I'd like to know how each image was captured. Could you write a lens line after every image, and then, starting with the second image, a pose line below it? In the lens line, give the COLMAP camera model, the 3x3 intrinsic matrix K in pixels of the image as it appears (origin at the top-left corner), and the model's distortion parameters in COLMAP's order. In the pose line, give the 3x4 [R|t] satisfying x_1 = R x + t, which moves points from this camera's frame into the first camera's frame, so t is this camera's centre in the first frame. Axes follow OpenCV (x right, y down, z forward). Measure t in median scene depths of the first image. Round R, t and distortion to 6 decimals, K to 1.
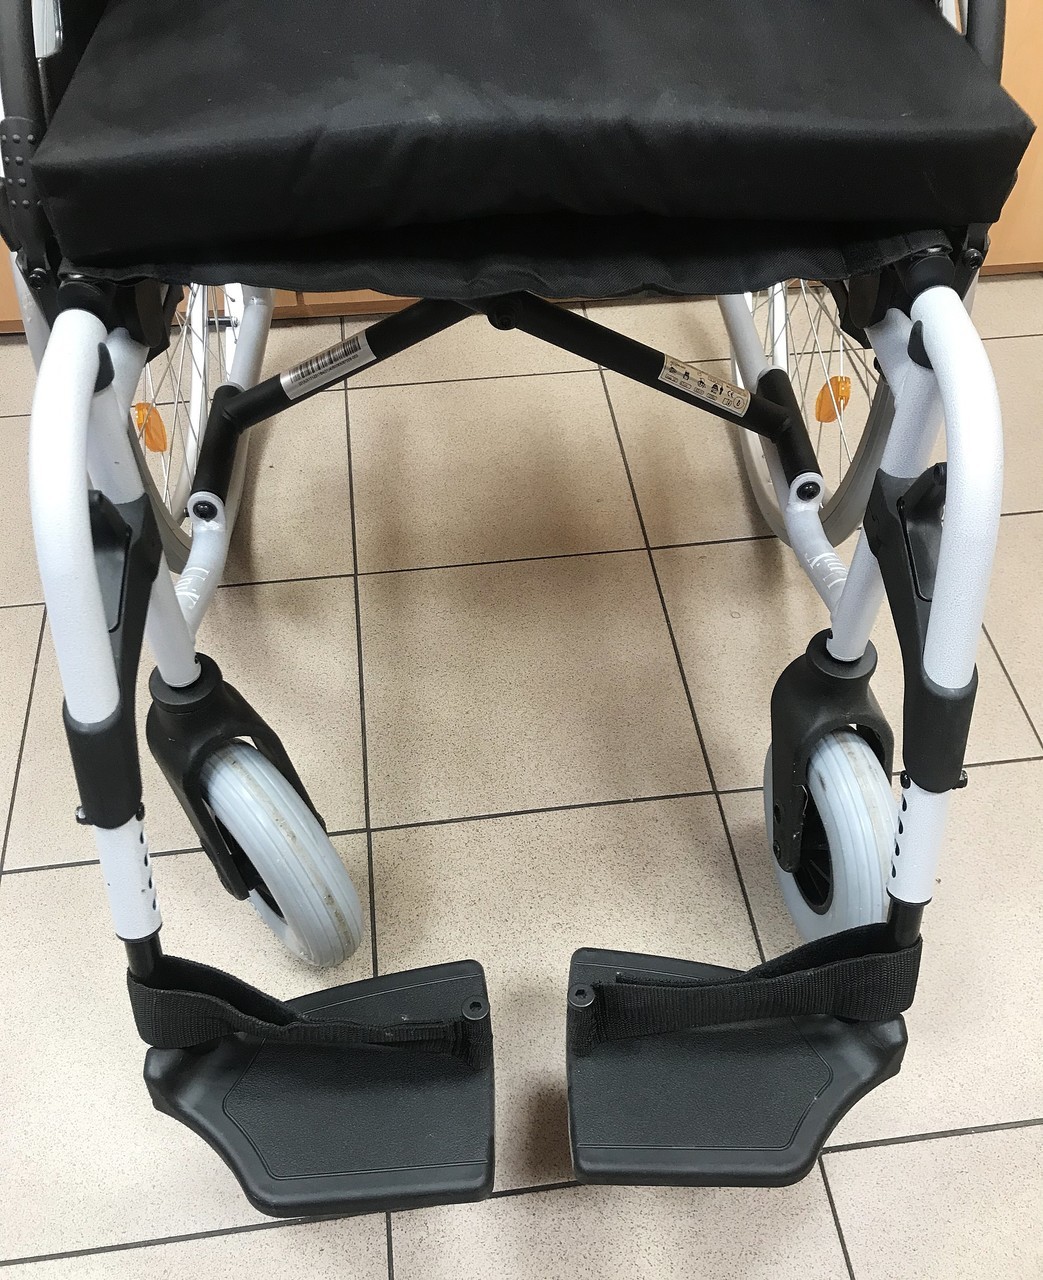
lens RADIAL K [[1048.9, 0, 512.9], [0, 1048.9, 651.7], [0, 0, 1]] dist [0.040356, -0.017528]
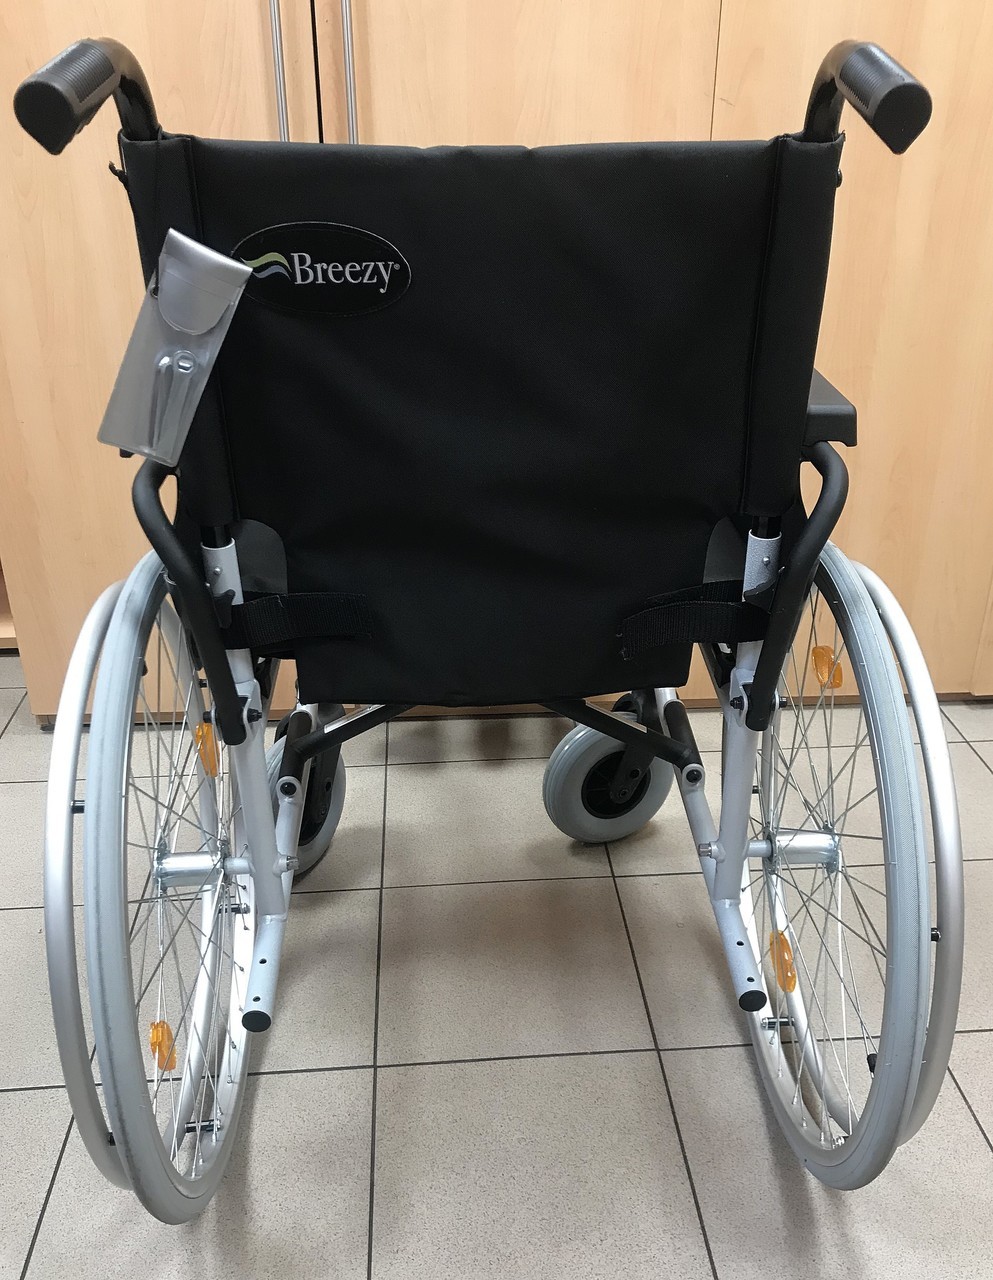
lens RADIAL K [[1086.4, 0, 502.0], [0, 1086.4, 650.8], [0, 0, 1]] dist [0.004582, 0.028860]
pose [[0.998757, 0.019001, -0.046071, 0.064882], [-0.036935, 0.902865, -0.428335, 0.282433], [0.033457, 0.429504, 0.902445, -0.382902]]
